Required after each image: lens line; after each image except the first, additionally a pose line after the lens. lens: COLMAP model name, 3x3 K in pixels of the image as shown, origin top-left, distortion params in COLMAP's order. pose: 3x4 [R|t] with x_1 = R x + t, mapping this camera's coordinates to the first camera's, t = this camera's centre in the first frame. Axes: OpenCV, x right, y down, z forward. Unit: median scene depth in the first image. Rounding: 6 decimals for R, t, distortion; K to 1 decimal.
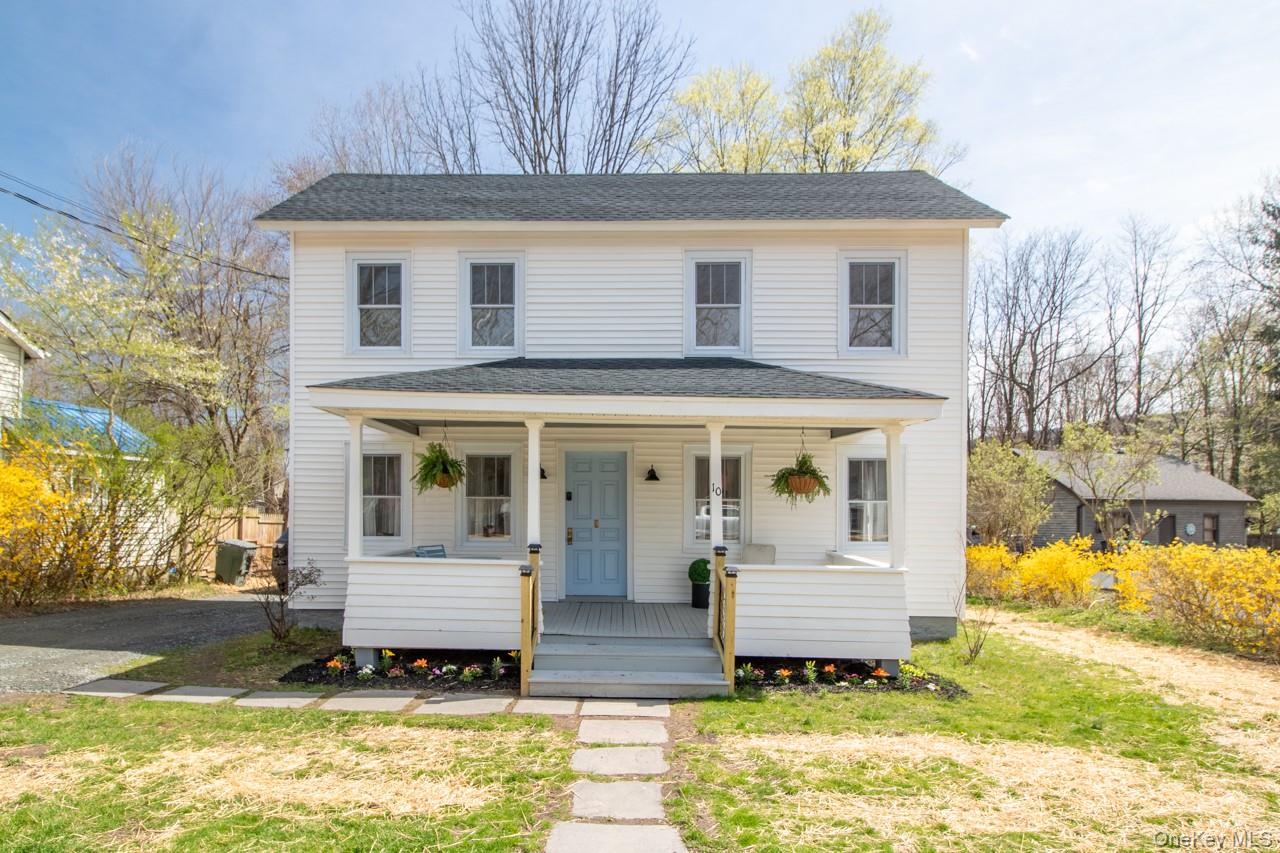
lens RADIAL K [[830.2, 0, 644.7], [0, 830.2, 468.6], [0, 0, 1]] dist [0.004805, -0.001676]
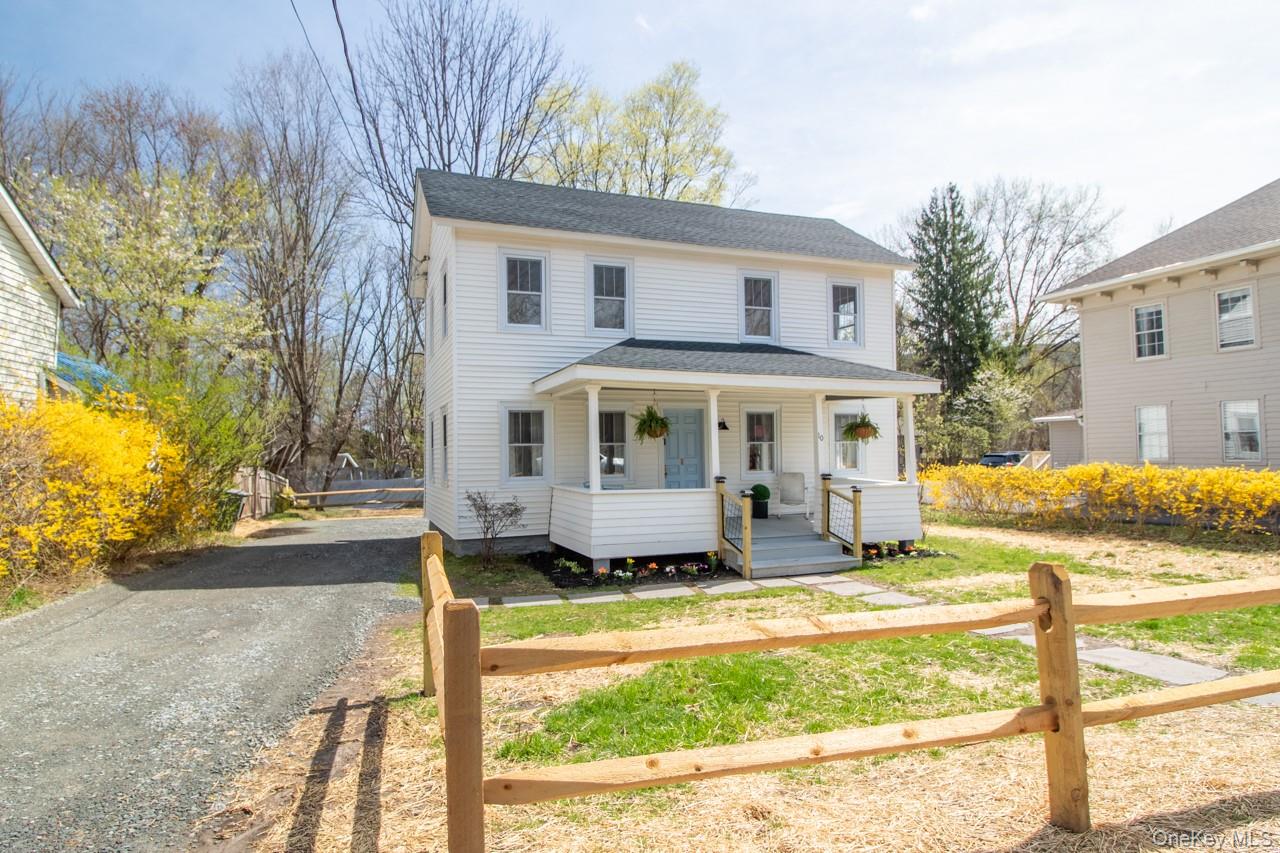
lens RADIAL K [[652.4, 0, 640.2], [0, 652.4, 428.4], [0, 0, 1]] dist [-0.004658, 0.000119]
pose [[0.933787, -0.007387, 0.357753, -0.511000], [0.002235, 0.999888, 0.014810, -0.005047], [-0.357822, -0.013030, 0.933699, 0.014864]]
